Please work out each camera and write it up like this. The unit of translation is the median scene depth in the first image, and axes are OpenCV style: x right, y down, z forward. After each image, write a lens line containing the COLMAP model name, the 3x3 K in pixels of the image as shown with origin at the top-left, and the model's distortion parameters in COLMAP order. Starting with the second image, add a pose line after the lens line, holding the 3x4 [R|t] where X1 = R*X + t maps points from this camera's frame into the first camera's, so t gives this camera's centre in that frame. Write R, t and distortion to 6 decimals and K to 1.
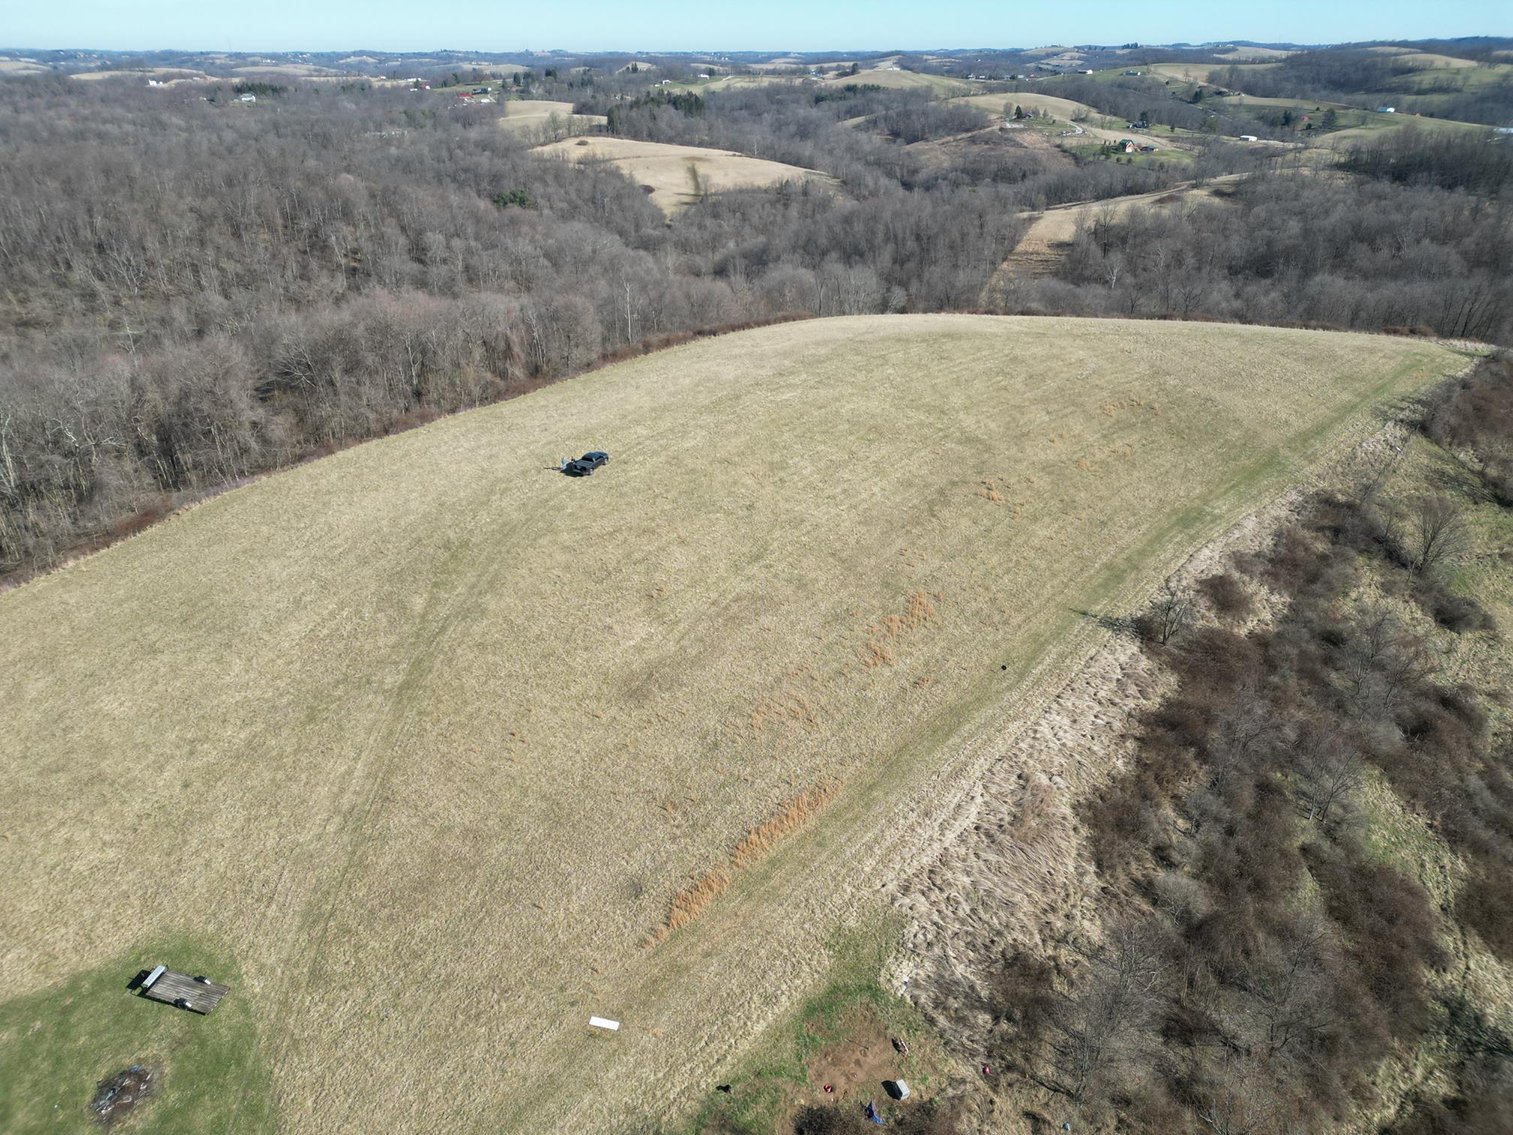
lens RADIAL K [[1045.5, 0, 739.6], [0, 1045.5, 562.0], [0, 0, 1]] dist [-0.001651, -0.003852]
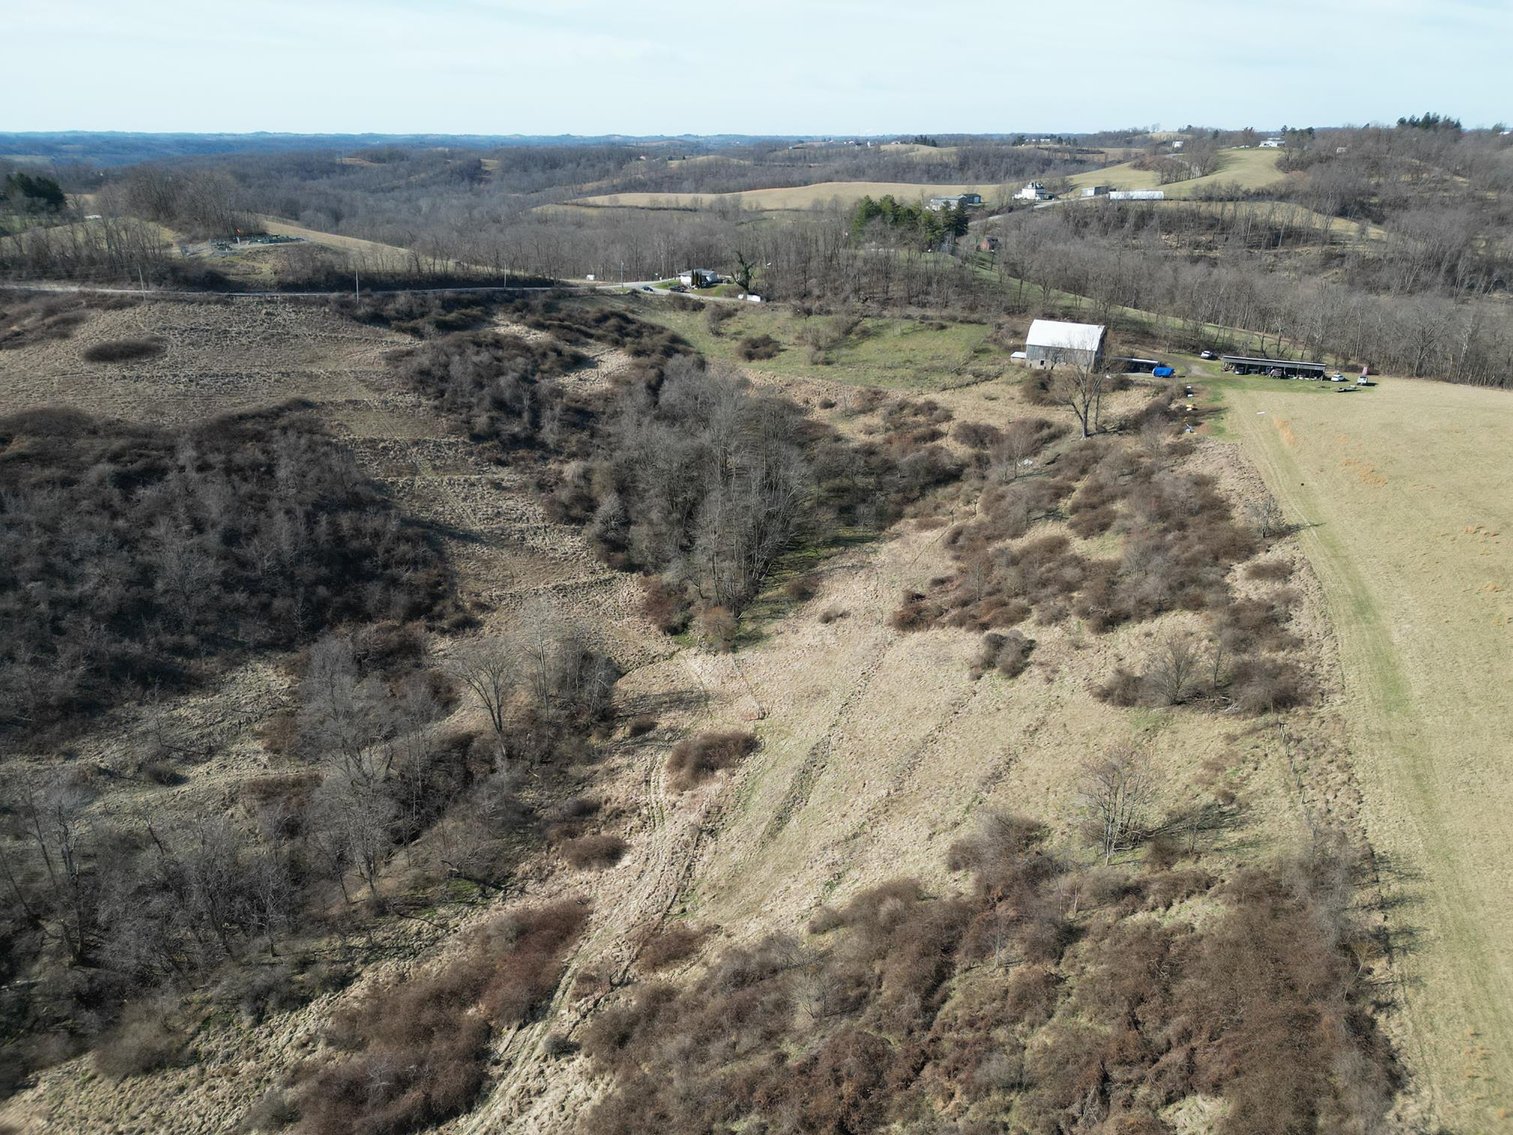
lens RADIAL K [[1048.6, 0, 759.0], [0, 1048.6, 568.9], [0, 0, 1]] dist [0.086427, -0.089456]
pose [[-0.916777, 0.161539, -0.365273, 1.928322], [-0.163368, 0.682883, 0.712026, -1.030923], [0.364459, 0.712443, -0.599662, 1.946000]]
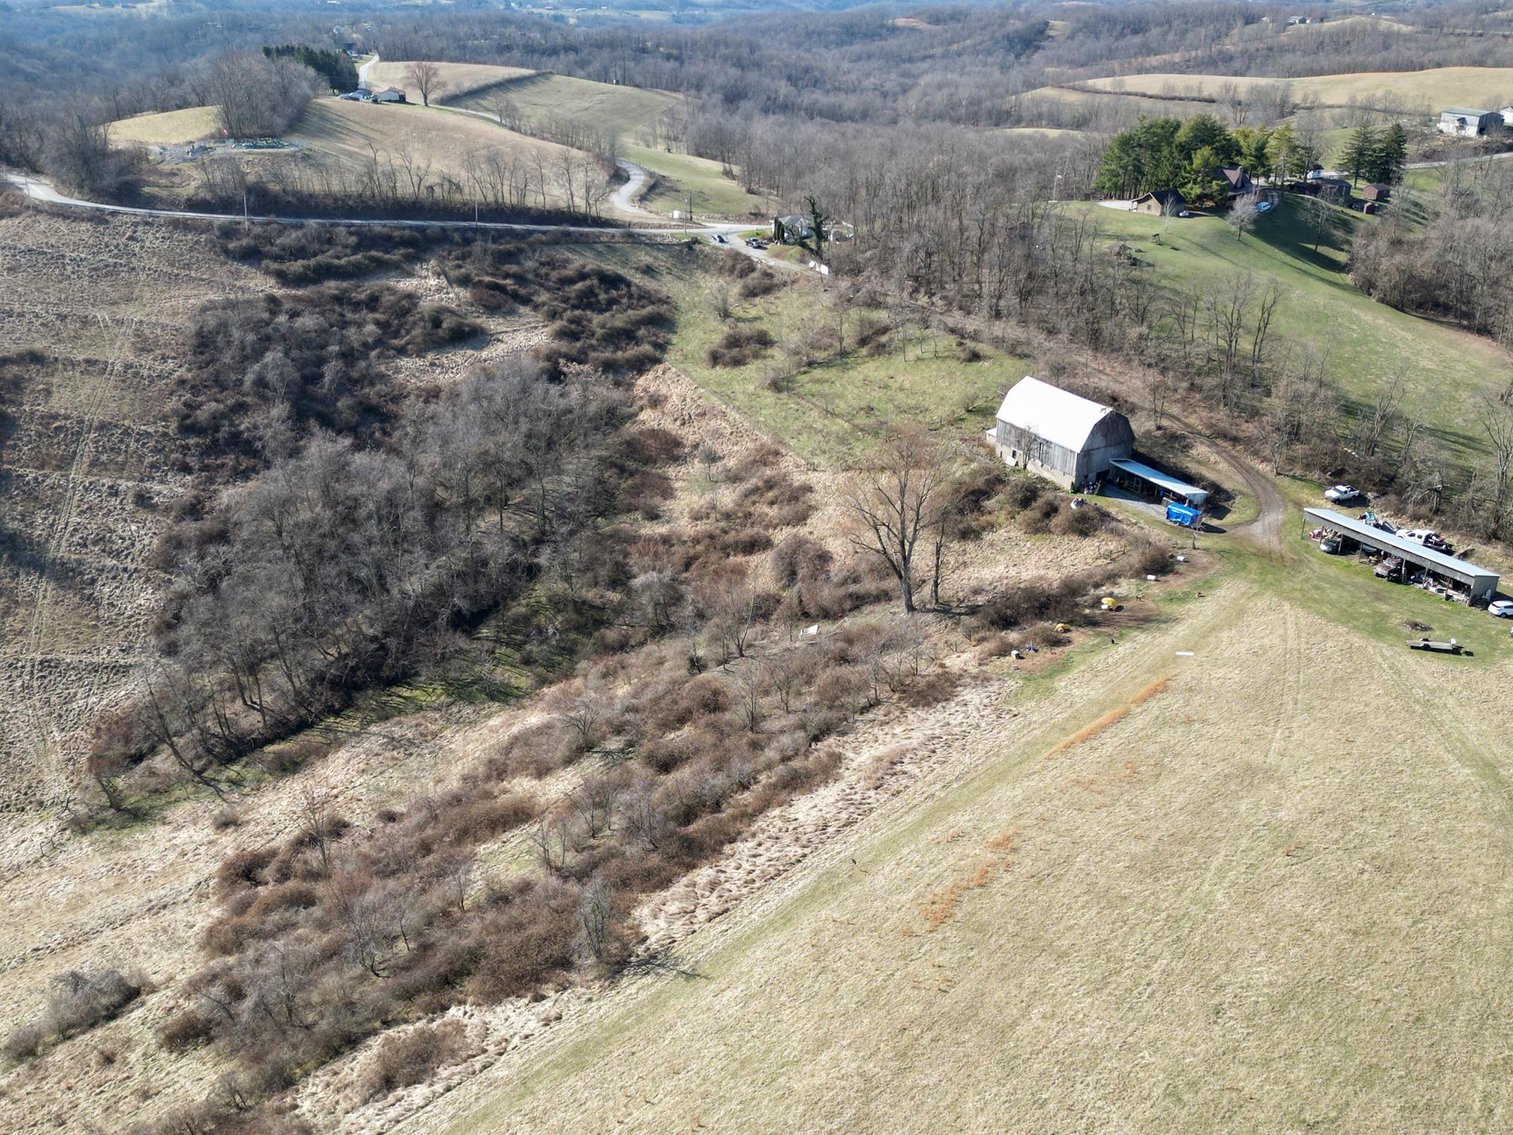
lens RADIAL K [[1276.2, 0, 761.0], [0, 1276.2, 571.5], [0, 0, 1]] dist [0.122684, -0.184298]
pose [[-0.991948, -0.044312, 0.118640, 0.220297], [0.062557, 0.643087, 0.763233, -0.909523], [-0.110117, 0.764510, -0.635137, 1.541349]]
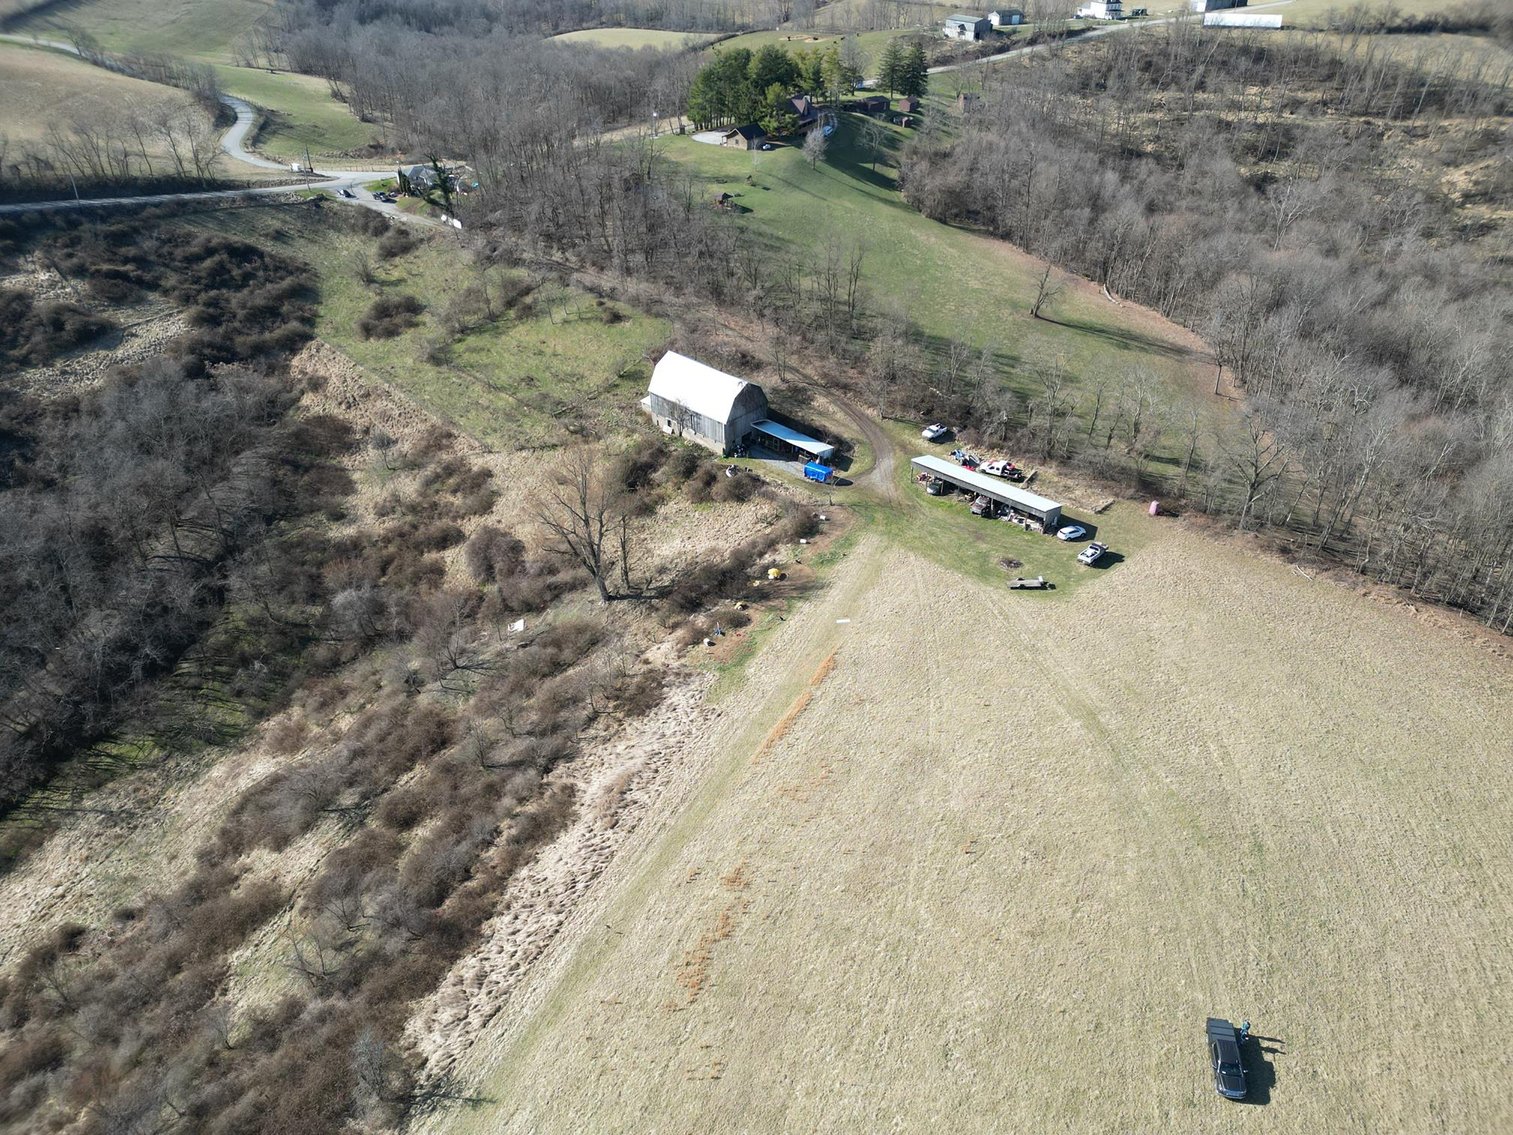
lens RADIAL K [[1048.6, 0, 759.0], [0, 1048.6, 568.9], [0, 0, 1]] dist [0.086427, -0.089456]
pose [[-0.980721, 0.117249, -0.156328, 0.238195], [-0.075156, 0.512140, 0.855608, -0.941408], [0.180381, 0.850862, -0.493454, 1.251747]]
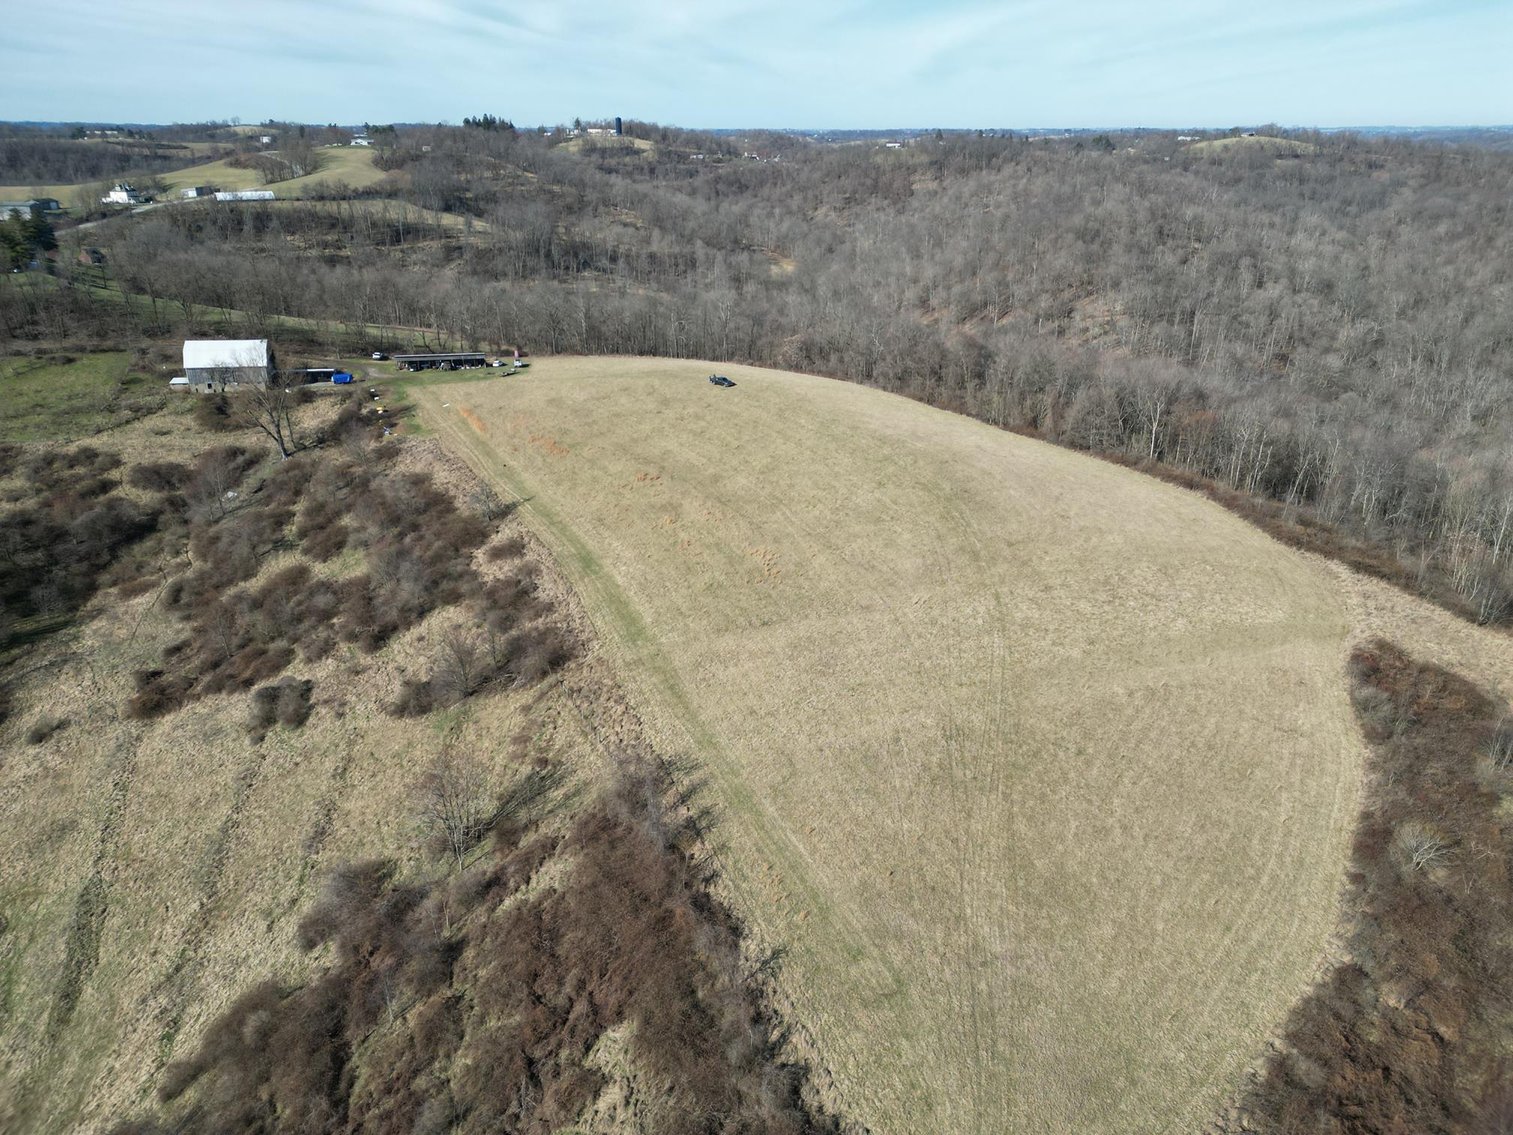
lens RADIAL K [[1050.1, 0, 759.0], [0, 1050.1, 567.4], [0, 0, 1]] dist [0.081273, -0.081217]
pose [[-0.392757, 0.360156, -0.846185, 1.964590], [-0.396194, 0.764093, 0.509109, -1.047768], [0.829923, 0.535210, -0.157411, 1.905201]]
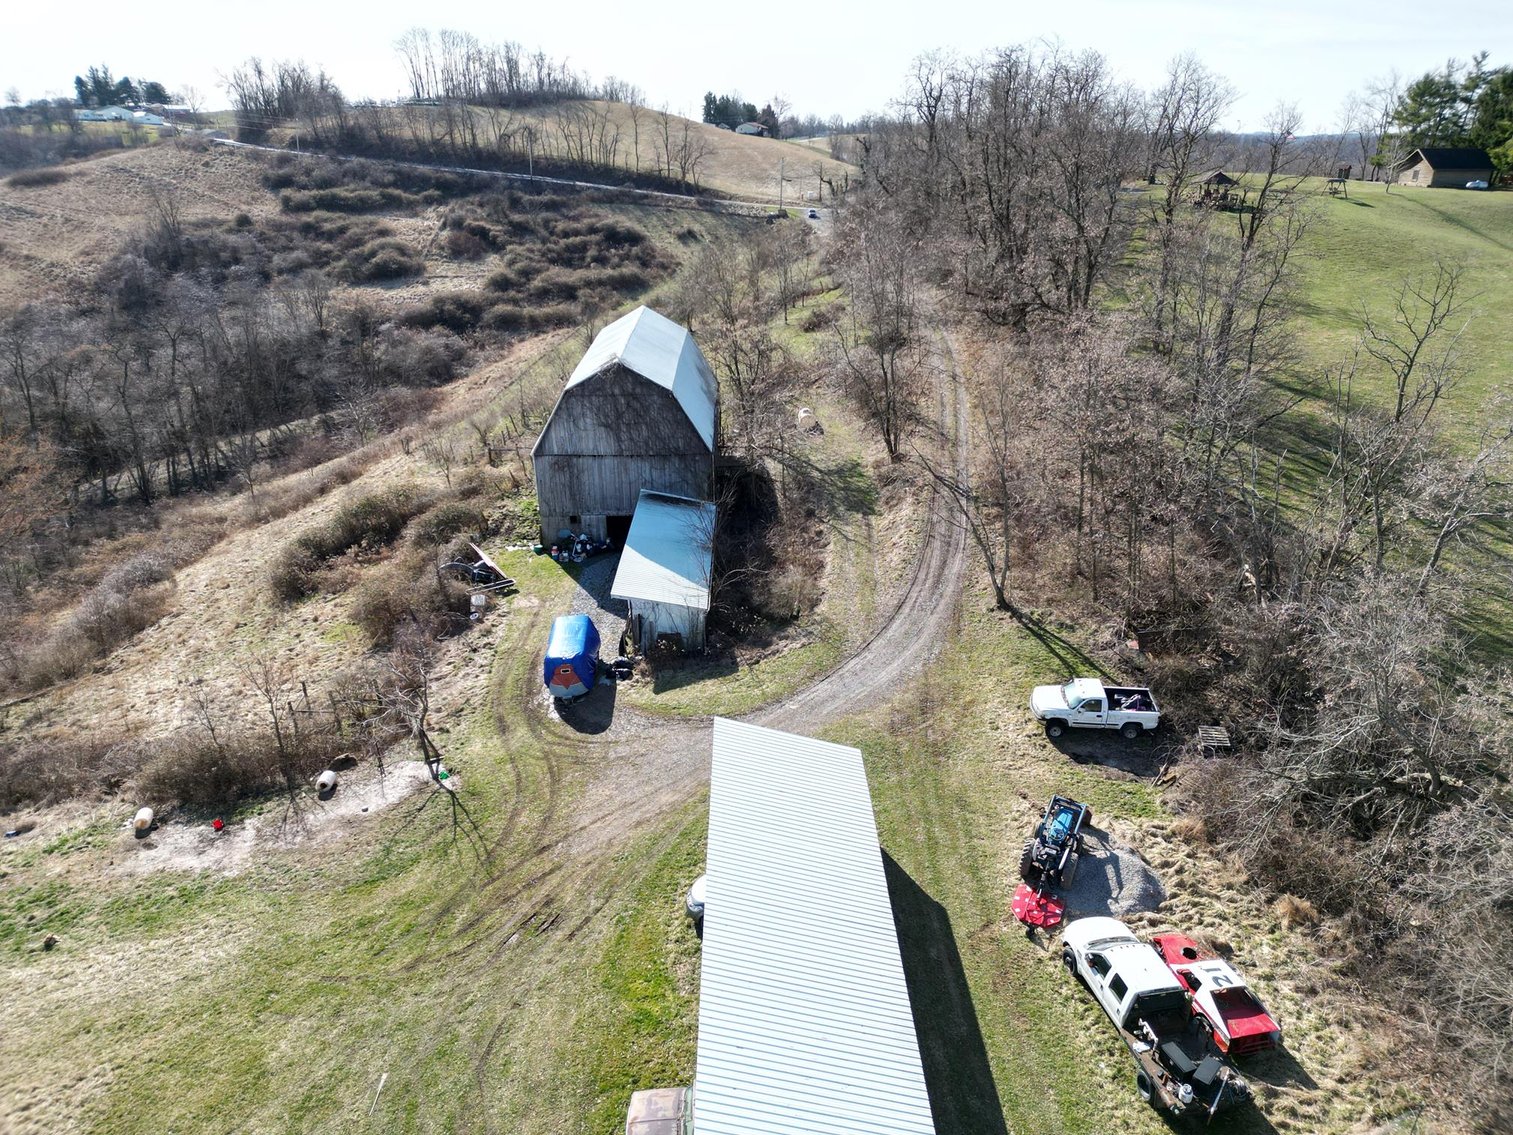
lens RADIAL K [[1050.1, 0, 759.0], [0, 1050.1, 567.4], [0, 0, 1]] dist [0.081273, -0.081217]
pose [[-0.814289, -0.221318, 0.536611, -0.470670], [0.246539, 0.705064, 0.664908, 0.090915], [-0.525501, 0.673723, -0.519563, 0.478552]]
